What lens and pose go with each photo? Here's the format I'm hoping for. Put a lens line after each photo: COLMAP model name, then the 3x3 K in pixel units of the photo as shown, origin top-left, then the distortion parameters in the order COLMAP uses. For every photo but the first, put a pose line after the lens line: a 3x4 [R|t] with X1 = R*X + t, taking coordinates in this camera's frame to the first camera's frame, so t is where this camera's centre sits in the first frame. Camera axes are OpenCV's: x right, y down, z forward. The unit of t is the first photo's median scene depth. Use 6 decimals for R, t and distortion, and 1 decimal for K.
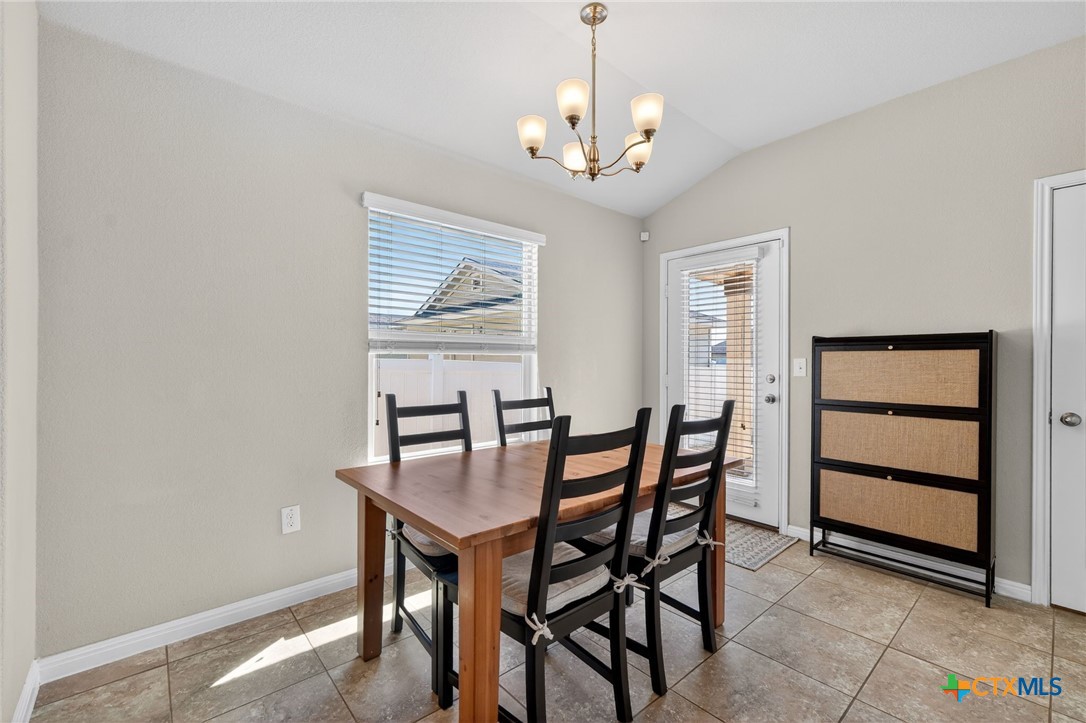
lens RADIAL K [[464.9, 0, 543.0], [0, 464.9, 361.5], [0, 0, 1]] dist [0.000752, 0.000356]
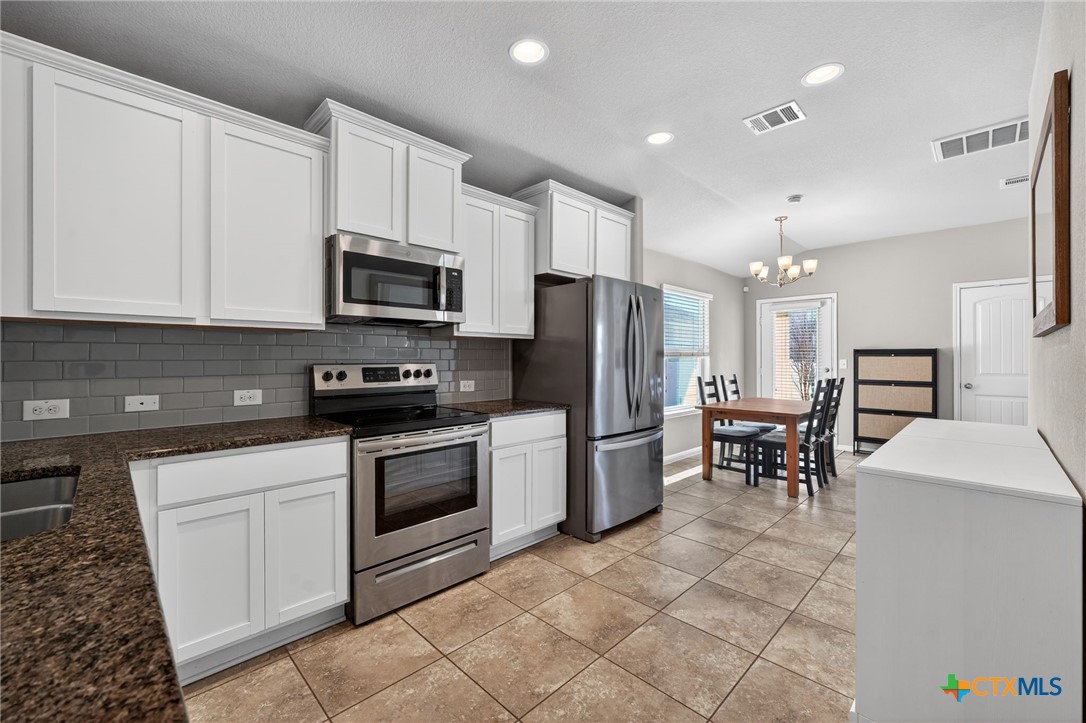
lens RADIAL K [[445.2, 0, 546.8], [0, 445.2, 355.3], [0, 0, 1]] dist [0.000447, 0.000155]
pose [[0.997550, -0.002892, 0.069895, -0.933082], [0.003159, 0.999988, -0.003697, -0.024389], [-0.069883, 0.003908, 0.997548, -0.890495]]
